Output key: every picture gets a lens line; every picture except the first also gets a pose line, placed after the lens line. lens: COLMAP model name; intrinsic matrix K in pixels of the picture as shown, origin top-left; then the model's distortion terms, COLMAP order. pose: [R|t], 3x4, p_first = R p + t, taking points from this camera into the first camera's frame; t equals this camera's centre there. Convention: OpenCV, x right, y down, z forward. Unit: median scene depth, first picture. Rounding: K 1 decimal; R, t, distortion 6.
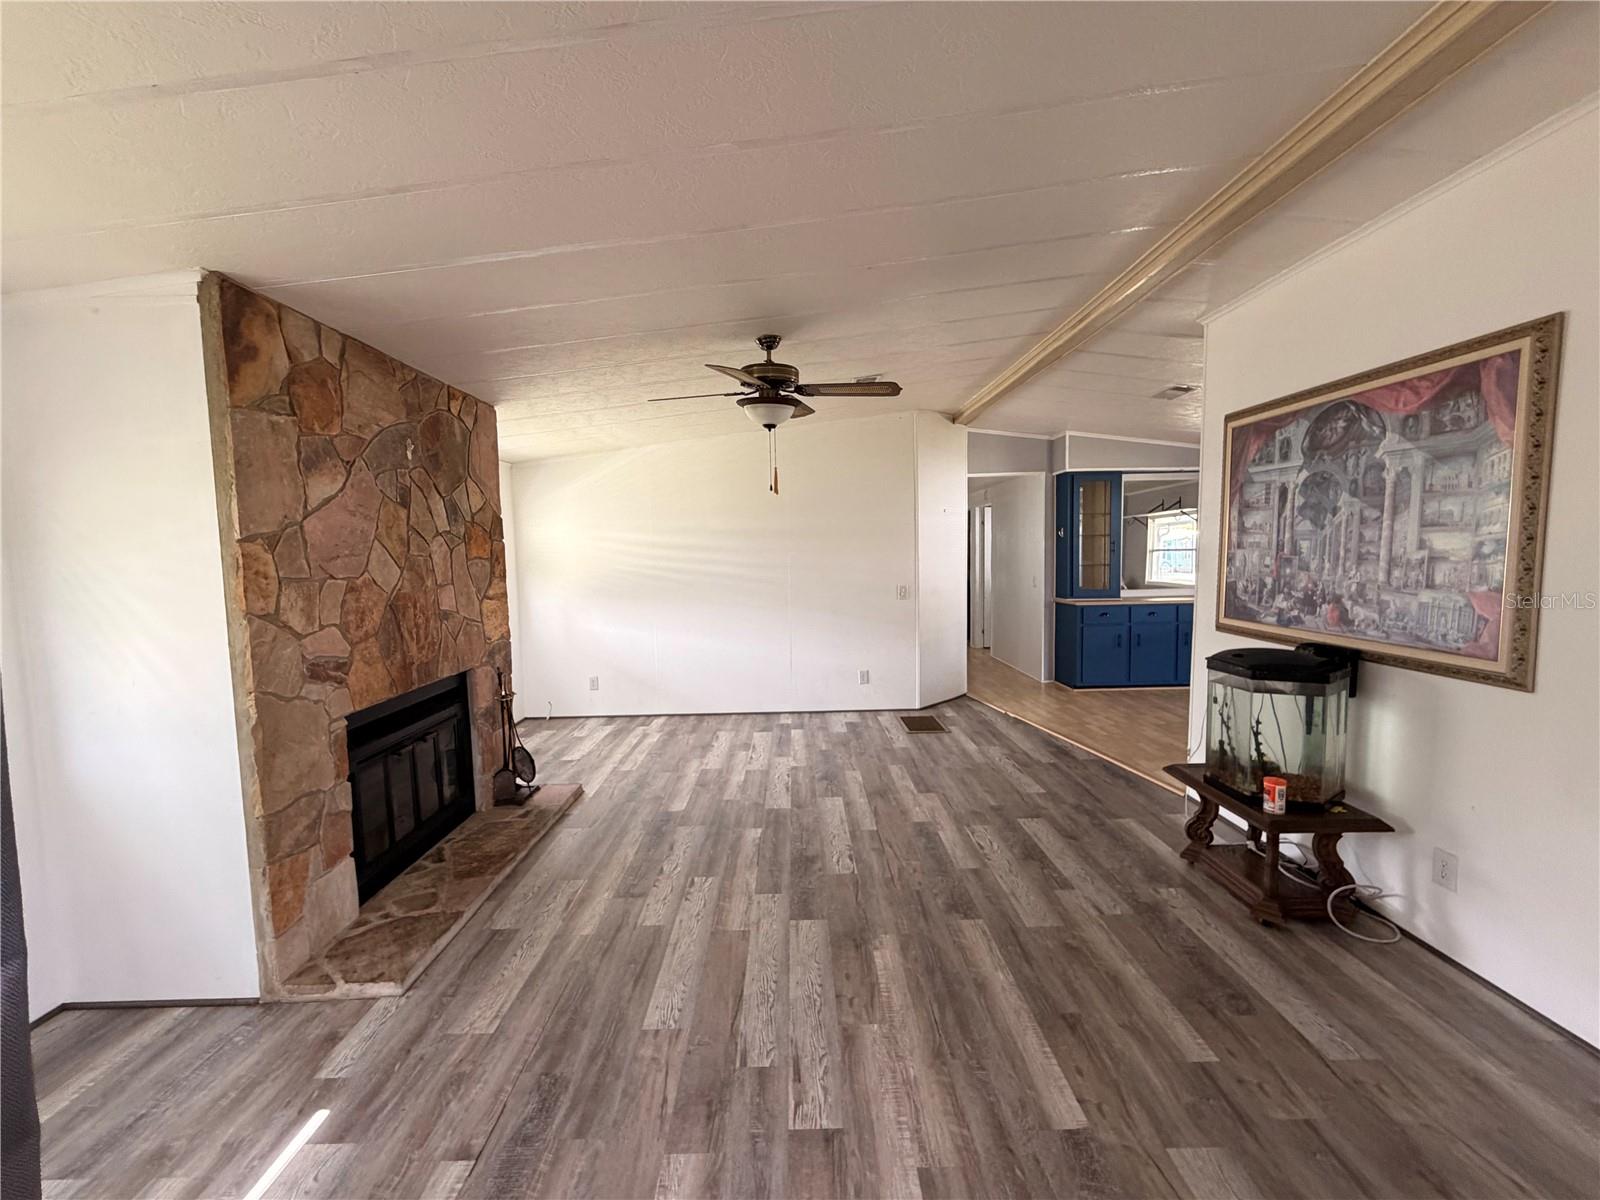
lens RADIAL K [[634.7, 0, 795.9], [0, 634.7, 599.7], [0, 0, 1]] dist [-0.002351, 0.000503]
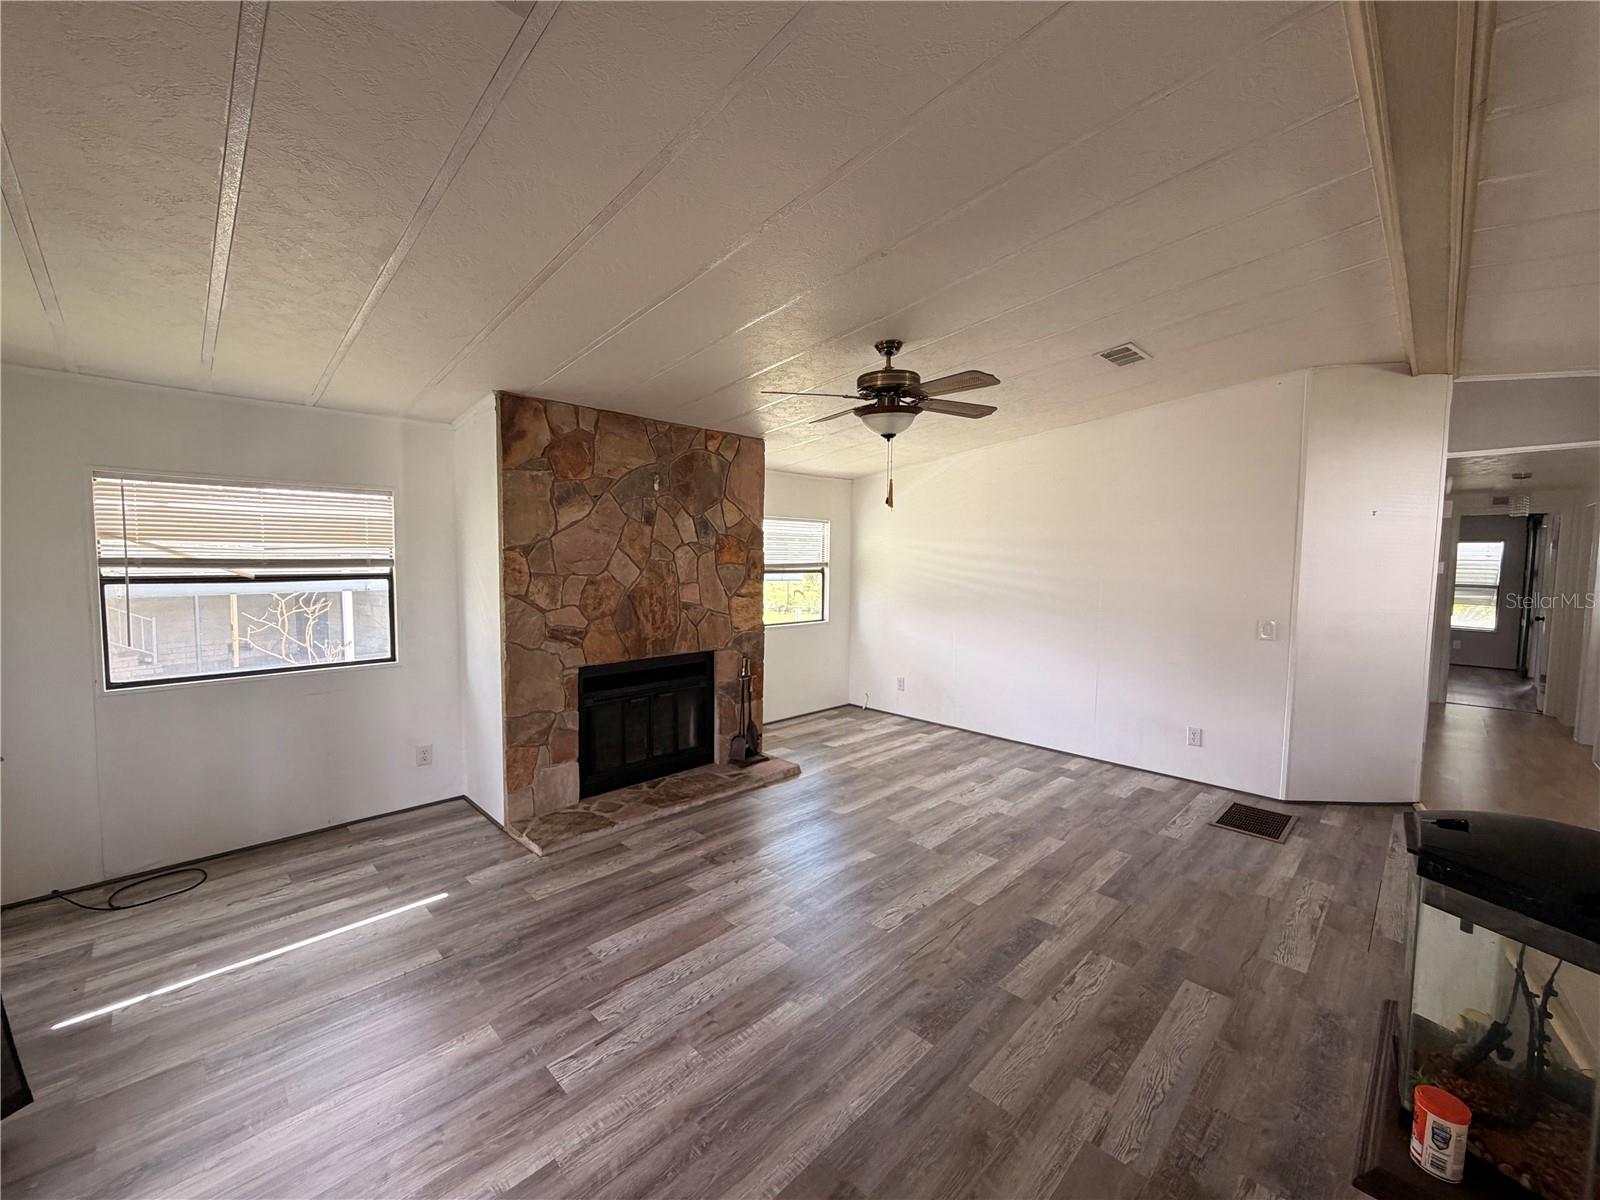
lens RADIAL K [[634.7, 0, 798.6], [0, 634.7, 599.6], [0, 0, 1]] dist [-0.002351, 0.000503]
pose [[0.701456, 0.076193, -0.708629, 0.577122], [-0.078733, 0.996468, 0.029205, -0.048699], [0.708351, 0.035306, 0.704977, 0.254861]]
